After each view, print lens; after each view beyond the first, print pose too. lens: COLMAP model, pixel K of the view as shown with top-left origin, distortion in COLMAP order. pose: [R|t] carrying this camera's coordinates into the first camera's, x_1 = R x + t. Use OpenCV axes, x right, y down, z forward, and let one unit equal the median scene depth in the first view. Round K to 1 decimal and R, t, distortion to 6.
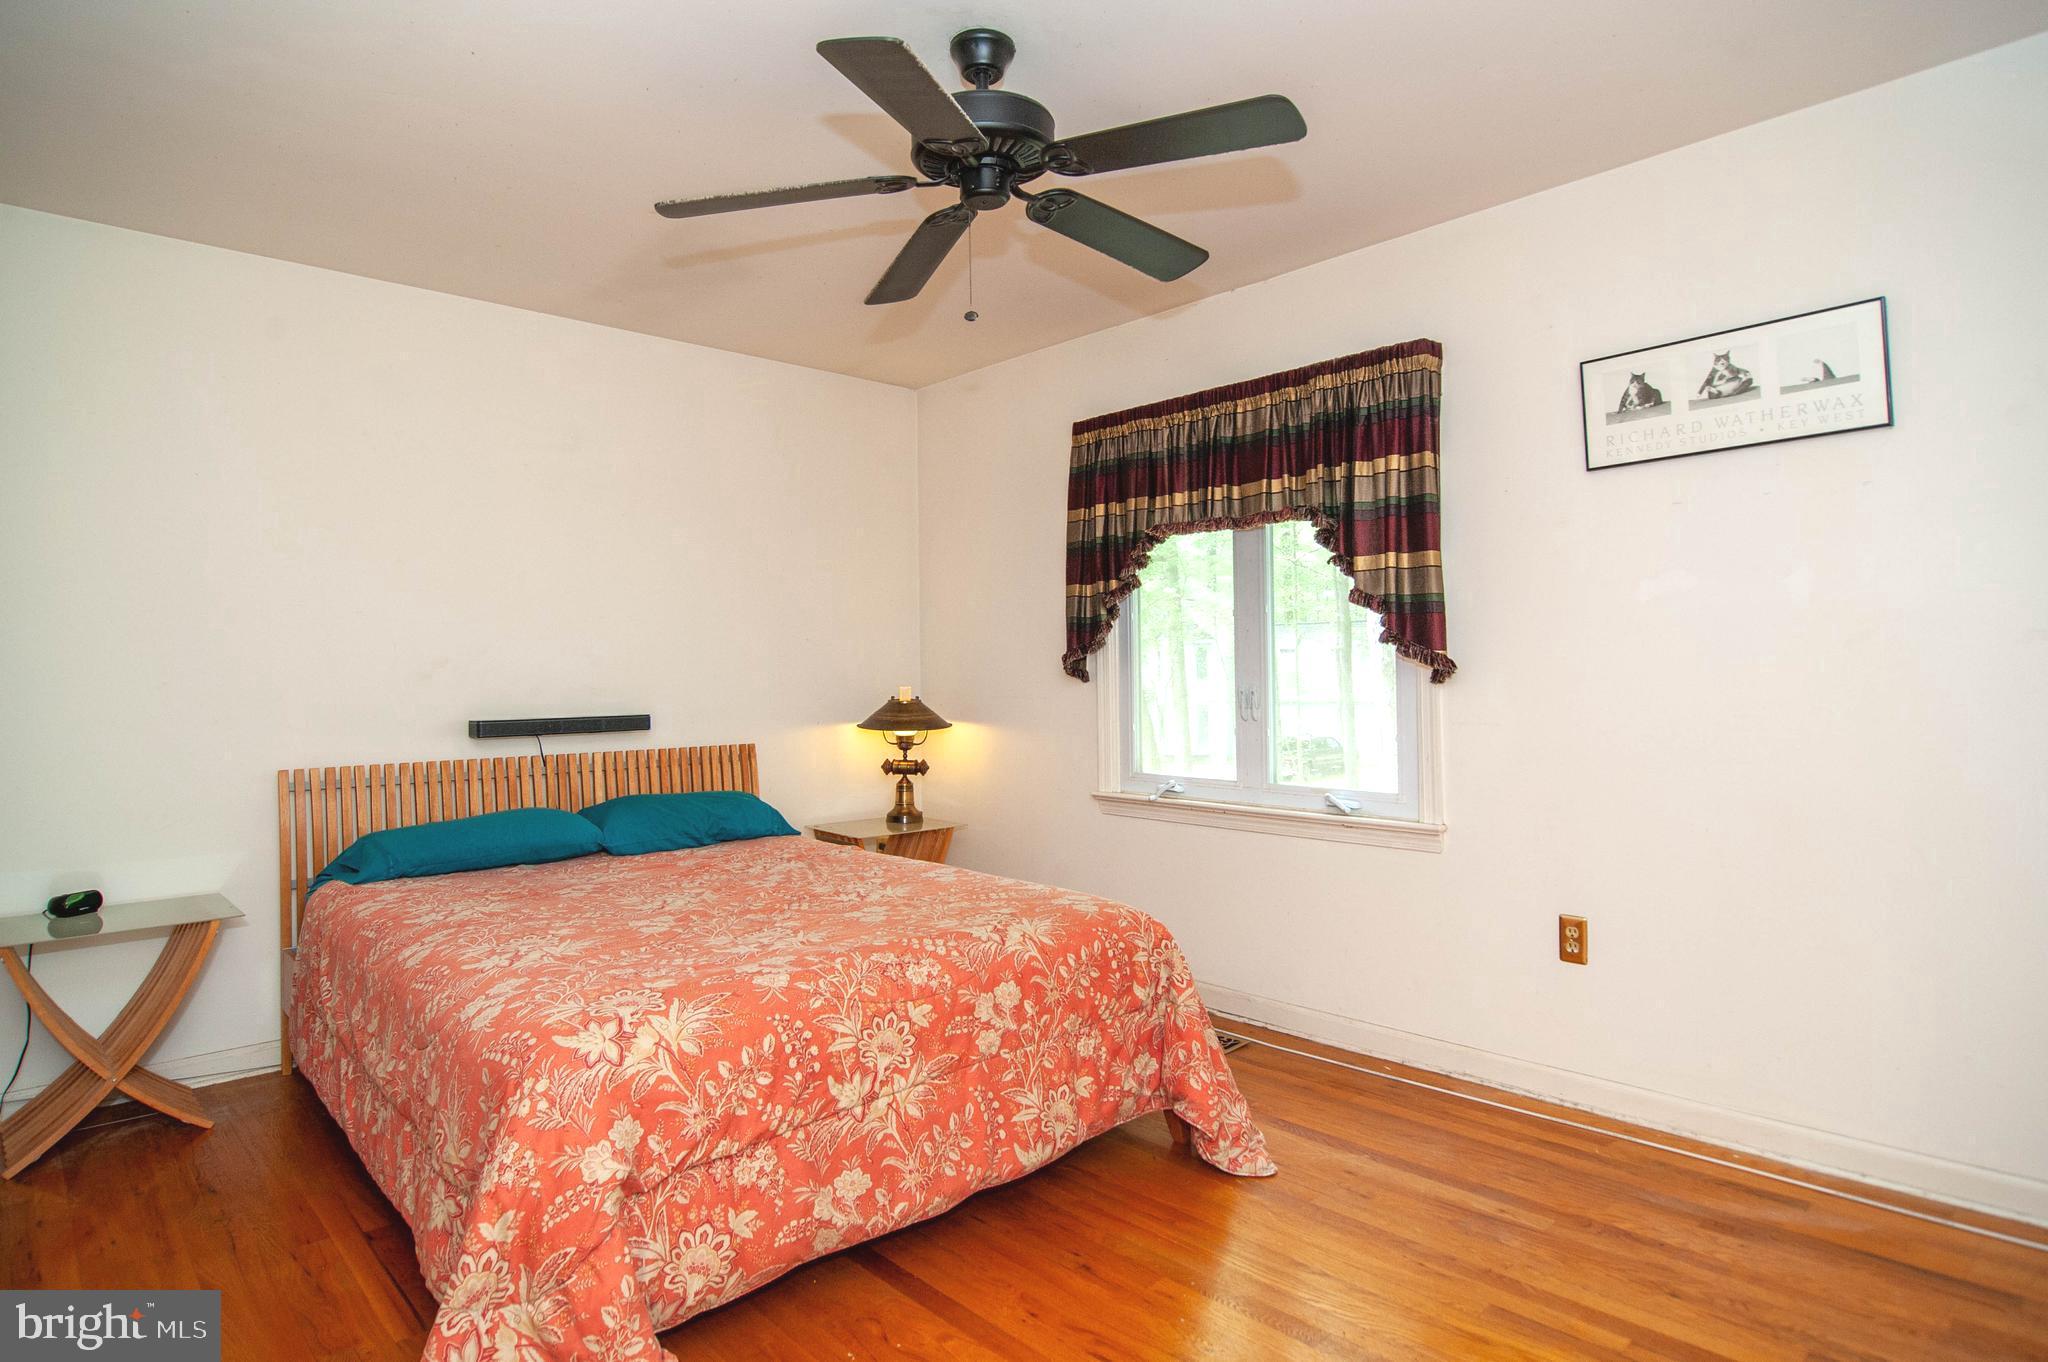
lens RADIAL K [[1118.9, 0, 1024.0], [0, 1118.9, 681.0], [0, 0, 1]] dist [0.002684, 0.001086]
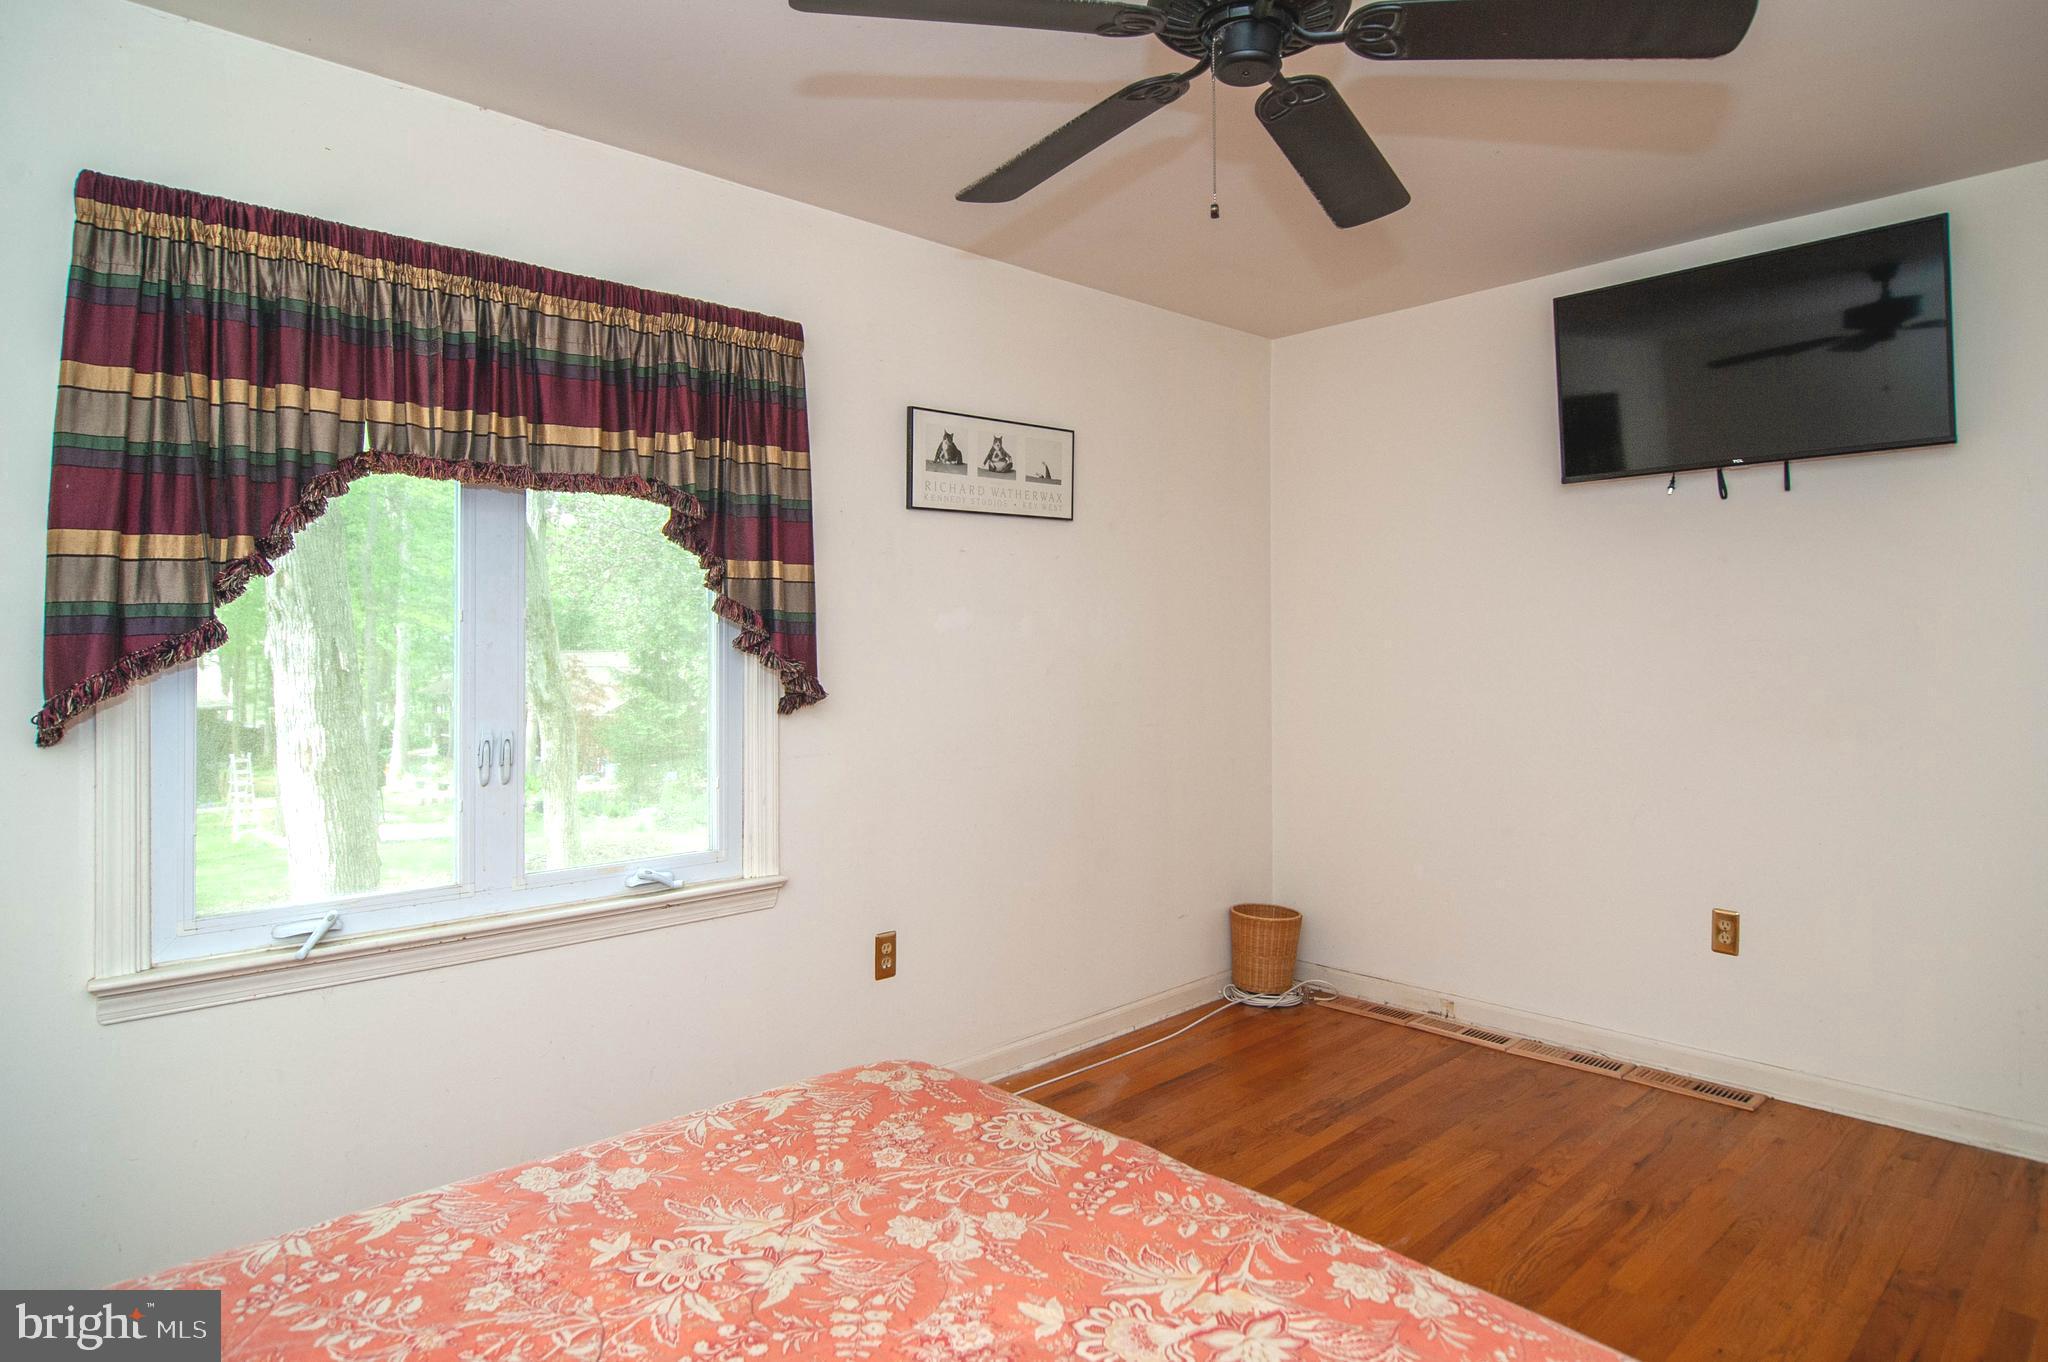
lens RADIAL K [[1118.9, 0, 1024.0], [0, 1118.9, 681.0], [0, 0, 1]] dist [0.002684, 0.001086]
pose [[0.024595, -0.002443, 0.999695, -0.421838], [0.026943, 0.999635, 0.001780, -0.016869], [-0.999334, 0.026891, 0.024652, 0.653966]]
